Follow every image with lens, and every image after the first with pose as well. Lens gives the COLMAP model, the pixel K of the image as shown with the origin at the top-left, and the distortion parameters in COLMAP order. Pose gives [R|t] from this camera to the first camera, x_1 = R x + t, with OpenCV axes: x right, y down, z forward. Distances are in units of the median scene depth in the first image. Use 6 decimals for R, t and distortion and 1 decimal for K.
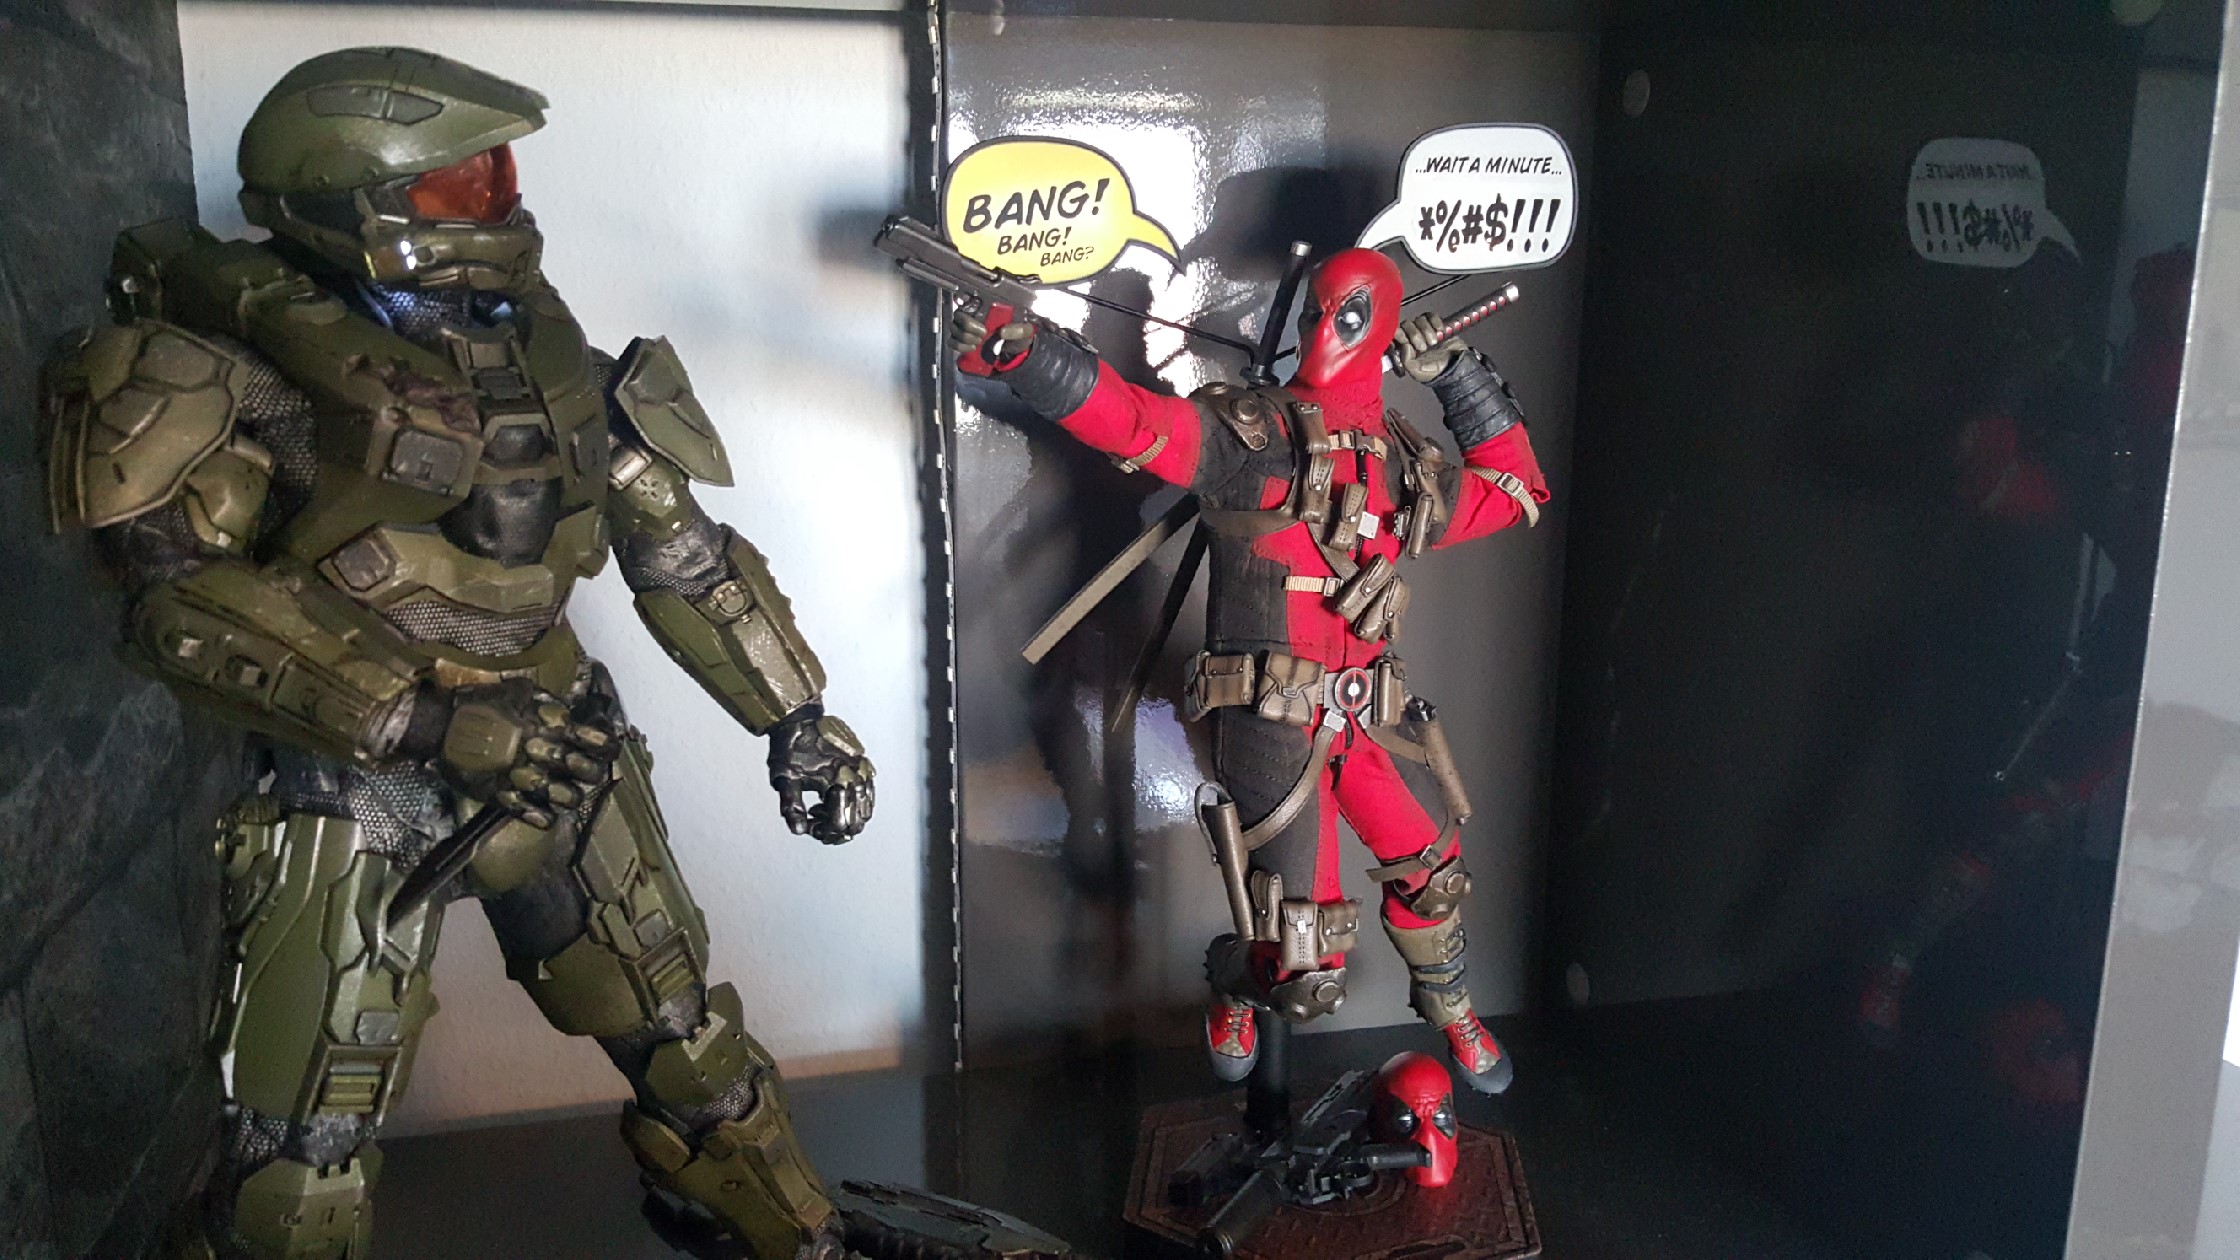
lens RADIAL K [[1642.0, 0, 1110.9], [0, 1642.0, 642.2], [0, 0, 1]] dist [0.164649, -0.302964]
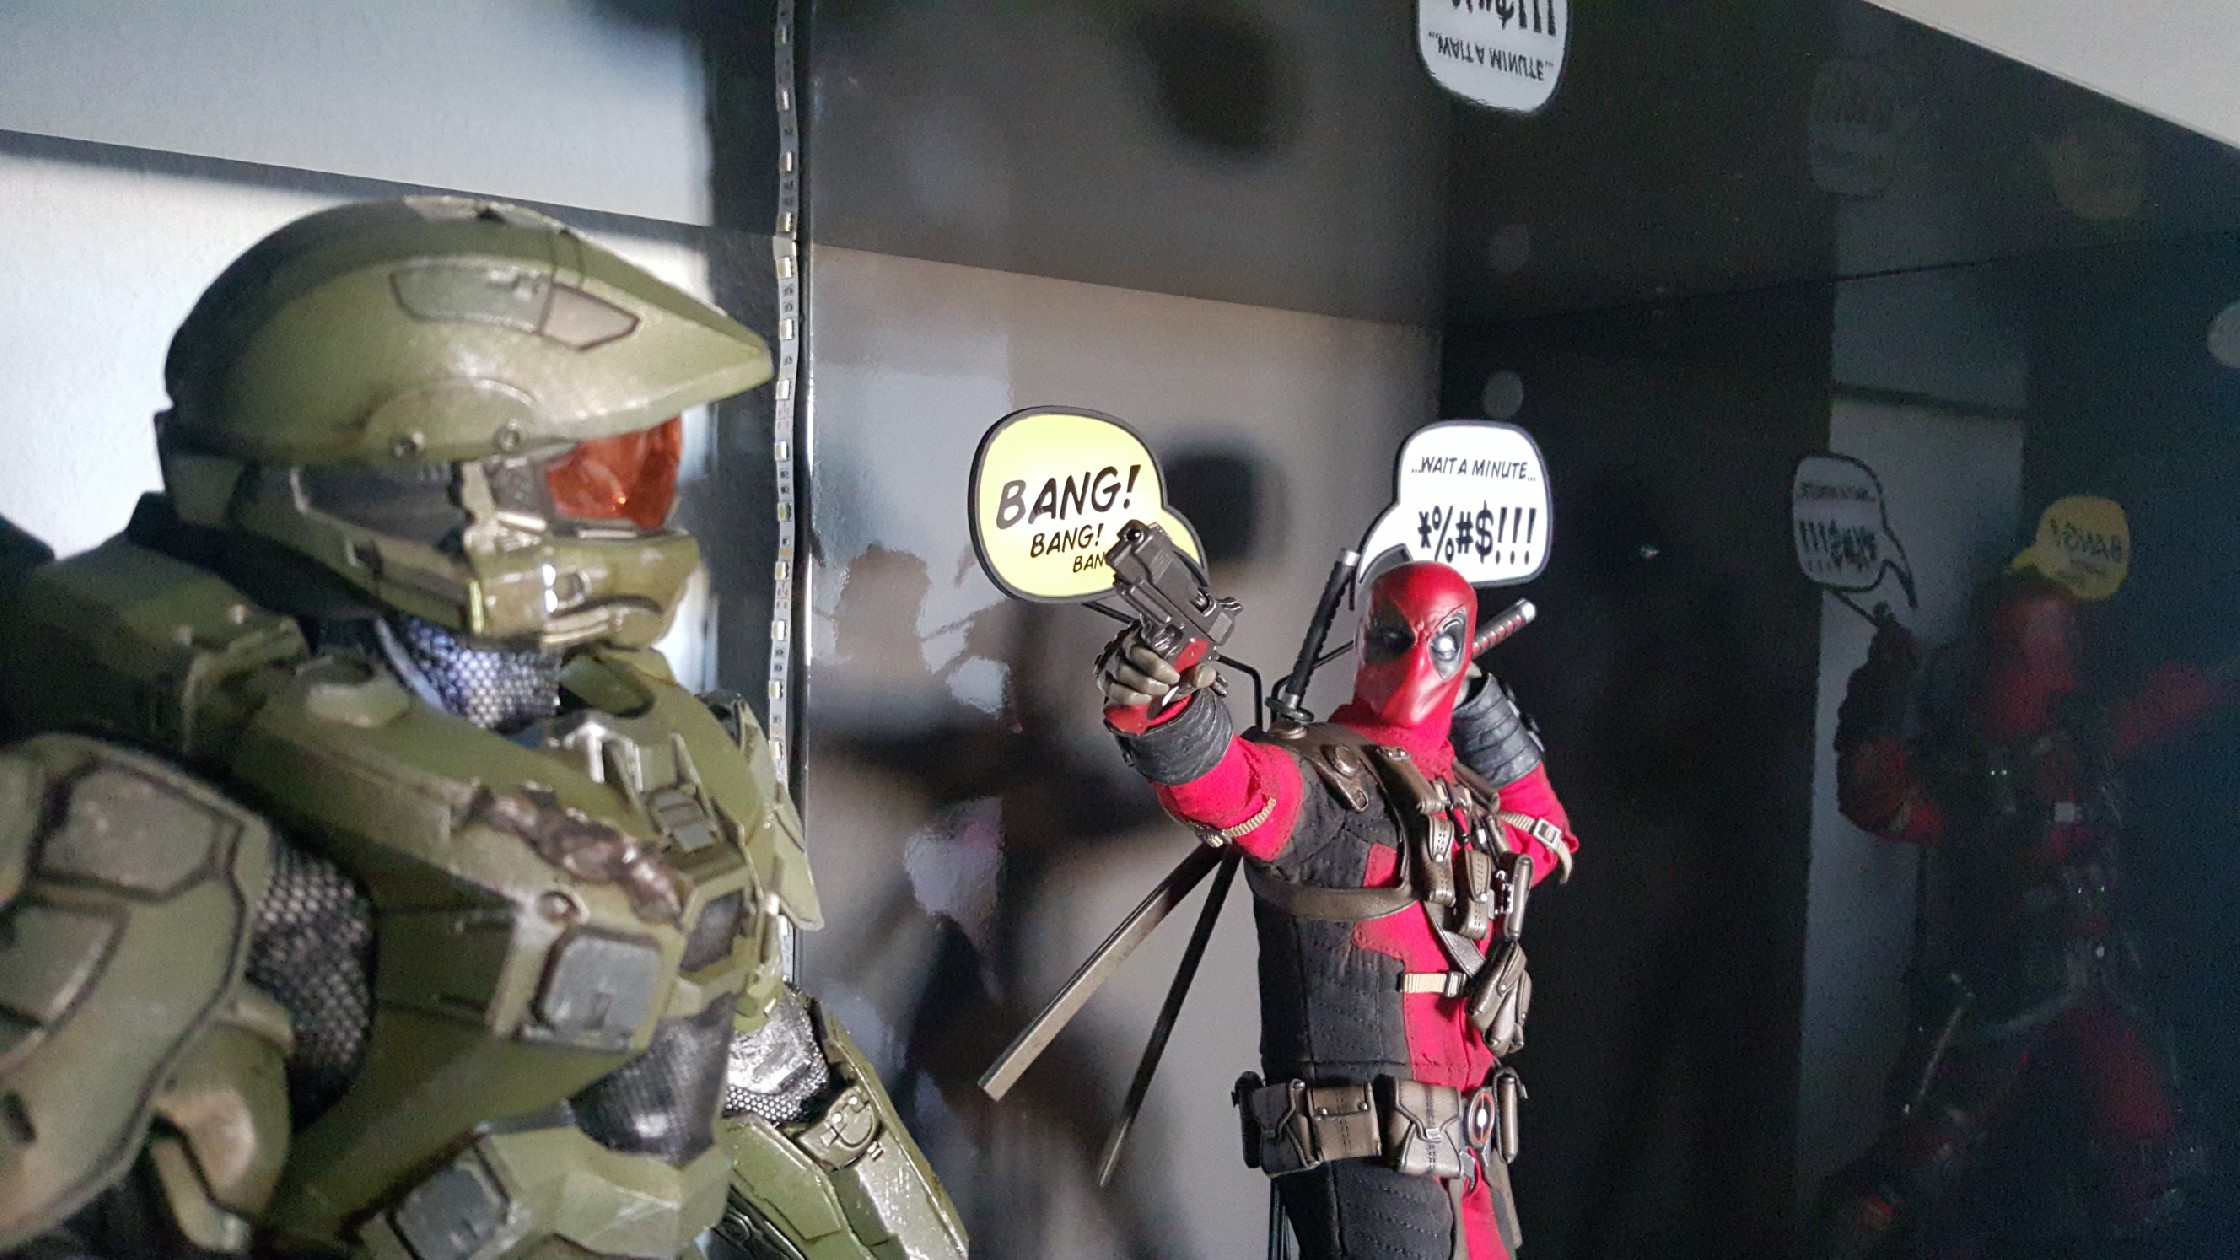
lens RADIAL K [[1642.0, 0, 1110.9], [0, 1642.0, 642.2], [0, 0, 1]] dist [0.164649, -0.302964]
pose [[0.925013, 0.005602, 0.379894, -0.314006], [0.051625, 0.988765, -0.140284, -0.091380], [-0.376412, 0.149377, 0.914331, 0.318928]]
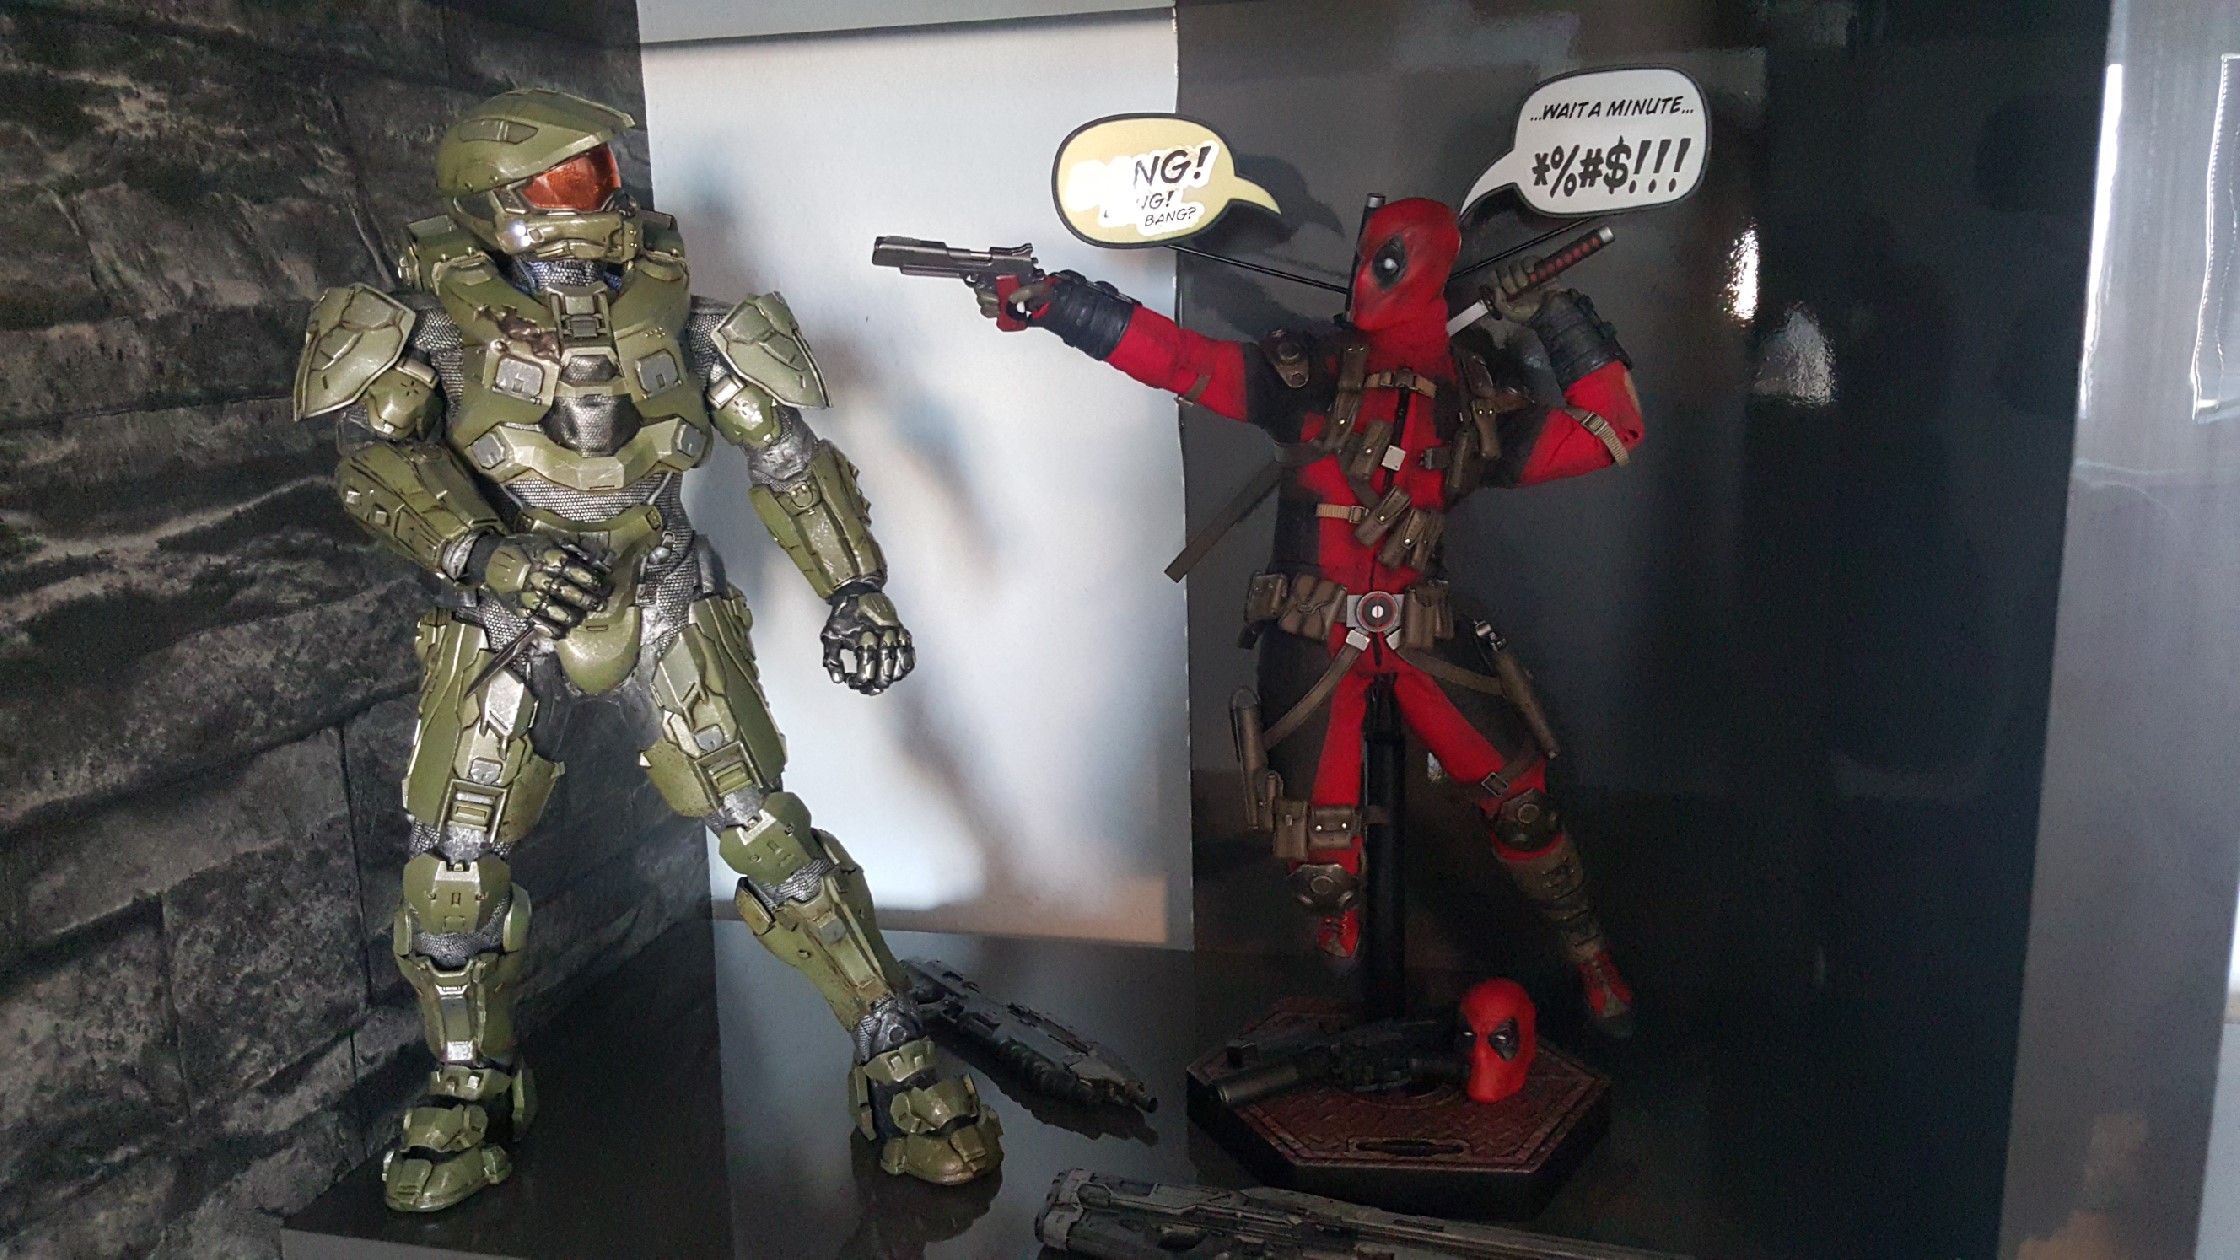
lens RADIAL K [[1656.0, 0, 1135.8], [0, 1656.0, 627.9], [0, 0, 1]] dist [0.107964, -0.133093]
pose [[0.896036, 0.067925, -0.438755, 0.484158], [-0.064928, 0.997651, 0.021852, 0.026208], [0.439209, 0.008907, 0.898341, -0.038705]]
